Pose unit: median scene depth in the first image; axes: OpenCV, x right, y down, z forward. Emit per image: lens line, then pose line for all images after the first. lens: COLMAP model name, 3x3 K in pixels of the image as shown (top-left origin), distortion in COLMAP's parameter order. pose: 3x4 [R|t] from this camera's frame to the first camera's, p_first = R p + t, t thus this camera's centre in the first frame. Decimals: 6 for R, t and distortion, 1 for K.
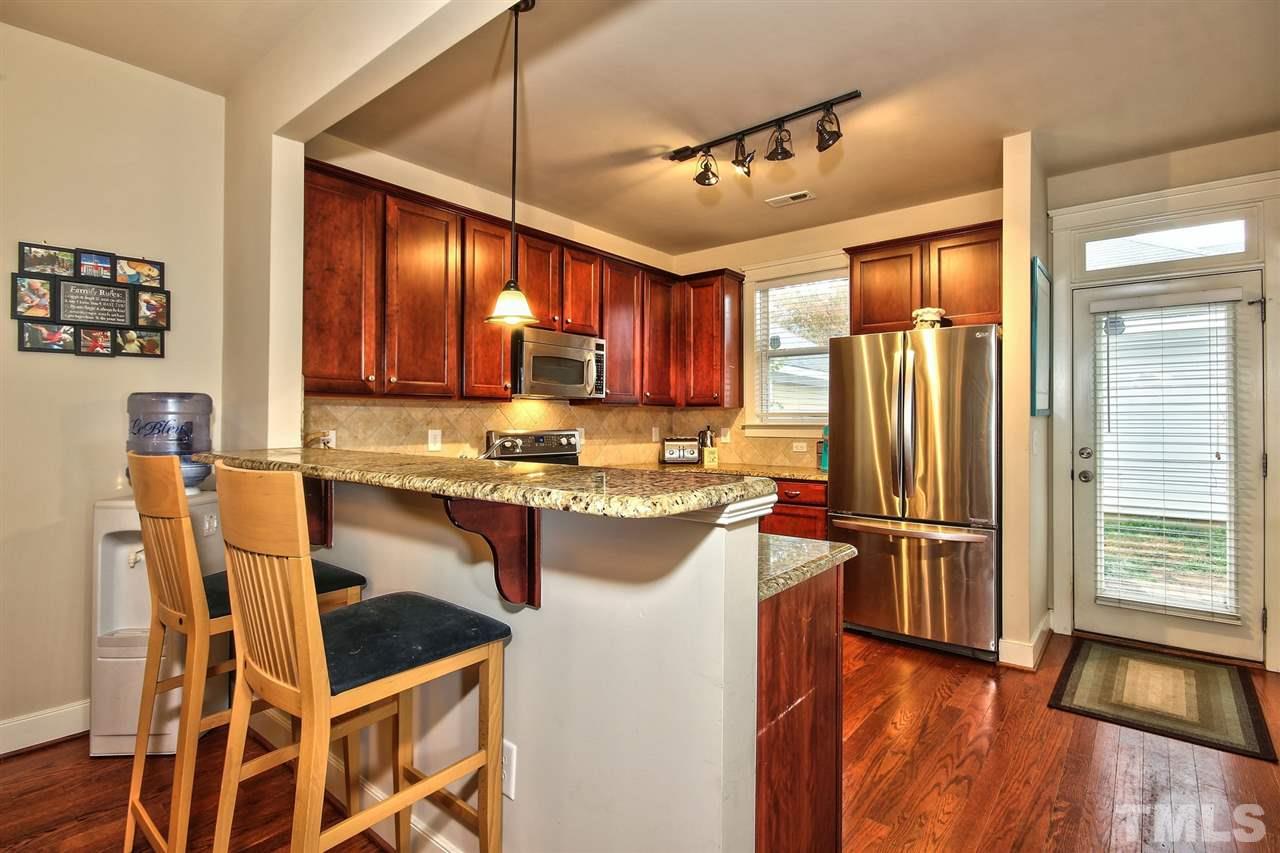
lens RADIAL K [[597.3, 0, 650.5], [0, 597.3, 420.2], [0, 0, 1]] dist [-0.008030, -0.000559]
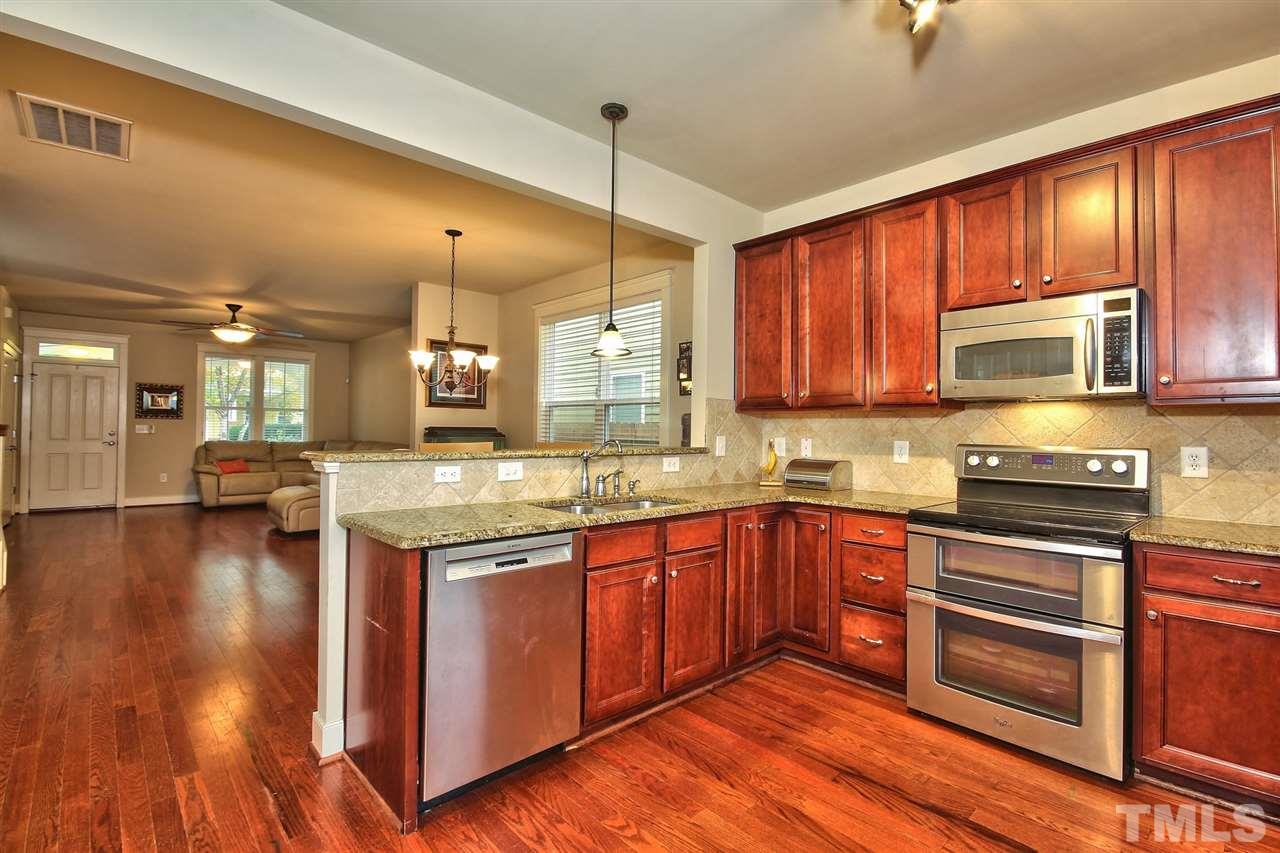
lens RADIAL K [[572.0, 0, 645.4], [0, 572.0, 420.9], [0, 0, 1]] dist [0.002219, -0.009990]
pose [[-0.115238, -0.018706, -0.993162, 0.634996], [-0.010417, 0.999790, -0.017622, 0.004771], [0.993283, 0.008315, -0.115408, 0.761001]]
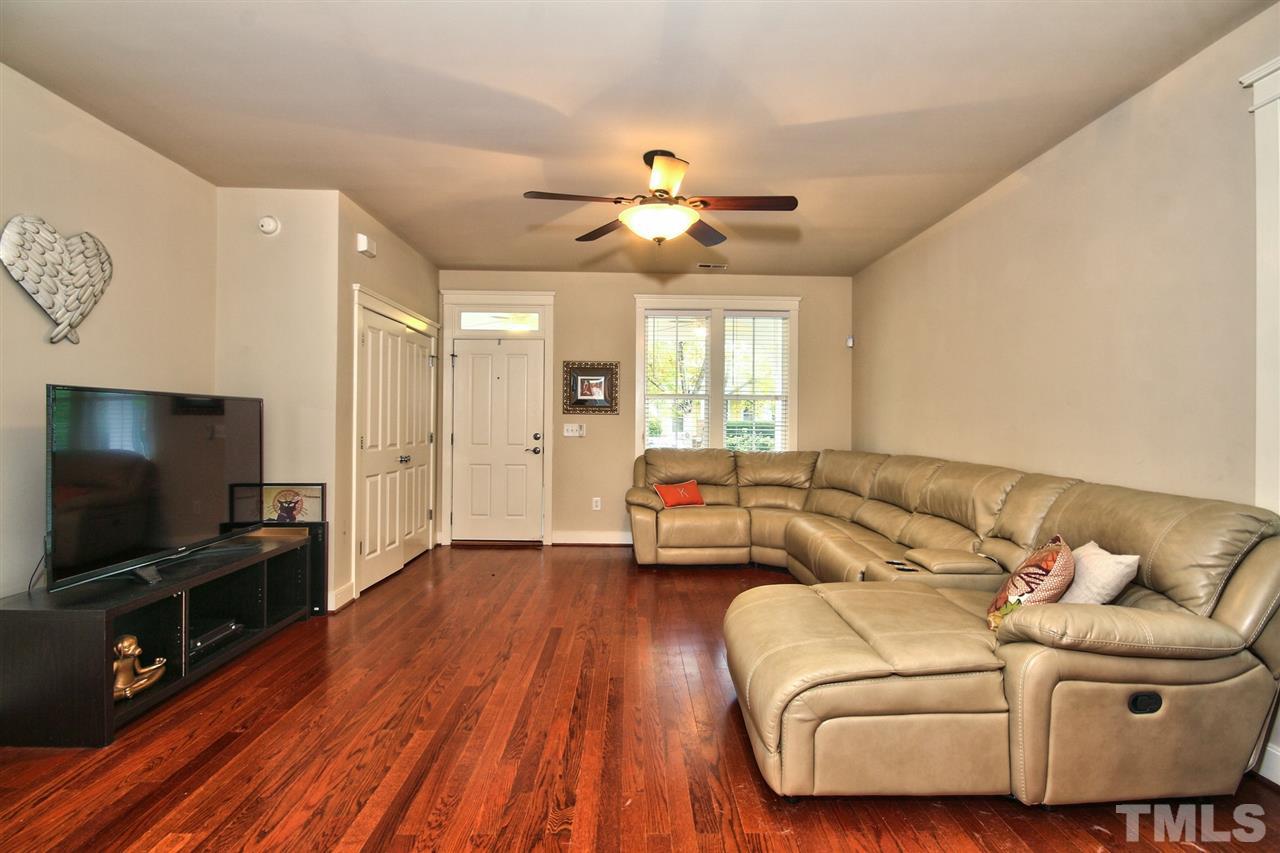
lens RADIAL K [[597.3, 0, 650.5], [0, 597.3, 420.2], [0, 0, 1]] dist [-0.008030, -0.000559]
pose [[-0.744719, -0.011197, -0.667284, -0.645710], [-0.009015, 0.999937, -0.006718, 0.000978], [0.667317, 0.001013, -0.744773, -0.297604]]
